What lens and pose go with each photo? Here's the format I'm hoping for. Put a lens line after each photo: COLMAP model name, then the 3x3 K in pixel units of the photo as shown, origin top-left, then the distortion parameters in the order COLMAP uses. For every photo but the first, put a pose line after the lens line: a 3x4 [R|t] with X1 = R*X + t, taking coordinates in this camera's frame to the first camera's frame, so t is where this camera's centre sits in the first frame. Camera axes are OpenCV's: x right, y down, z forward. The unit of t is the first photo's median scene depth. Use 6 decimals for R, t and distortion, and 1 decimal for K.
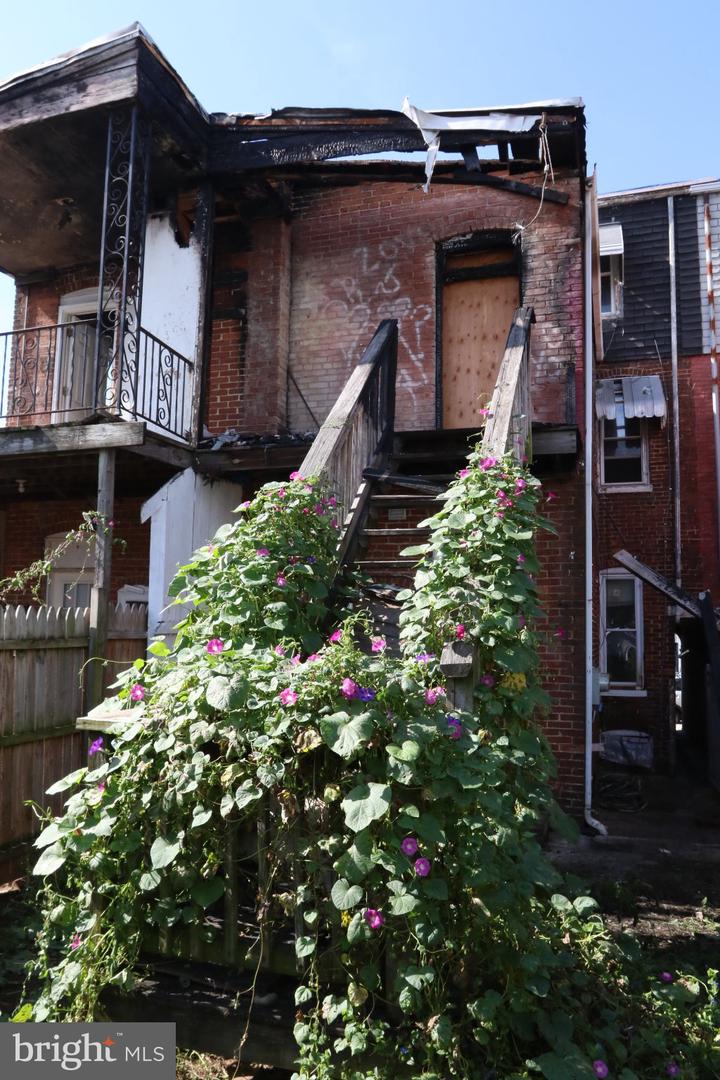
lens RADIAL K [[817.5, 0, 350.8], [0, 817.5, 537.4], [0, 0, 1]] dist [-0.059600, 0.033527]
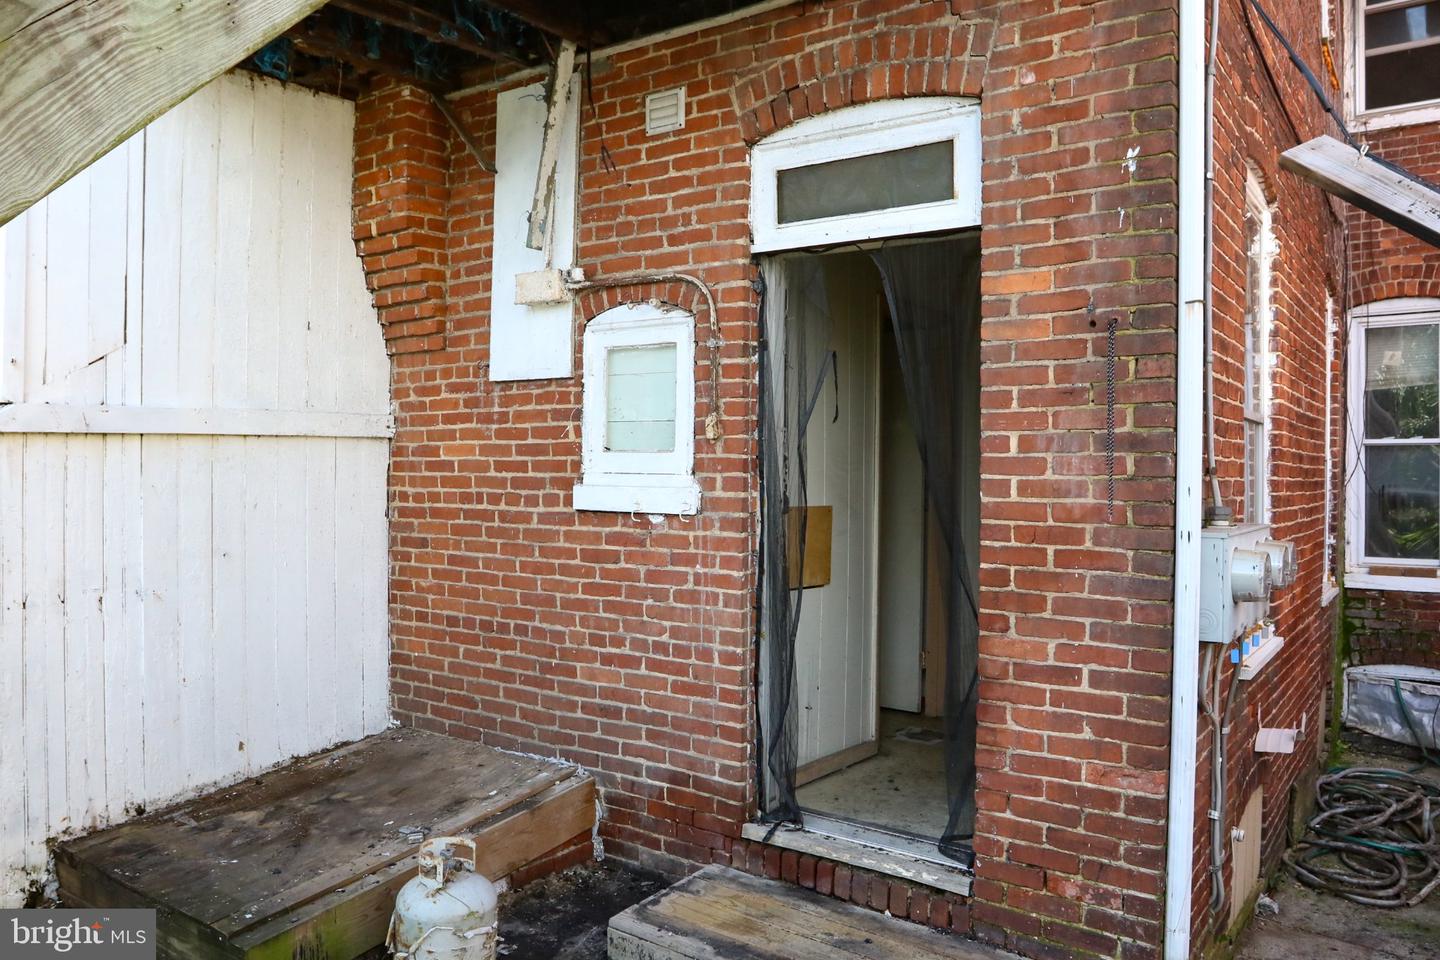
lens RADIAL K [[1089.9, 0, 677.0], [0, 1089.9, 453.4], [0, 0, 1]] dist [-0.059600, 0.033527]
pose [[0.950141, -0.014070, -0.311502, 0.223220], [0.043363, 0.995237, 0.087311, 0.085213], [0.308790, -0.096465, 0.946226, 0.527842]]
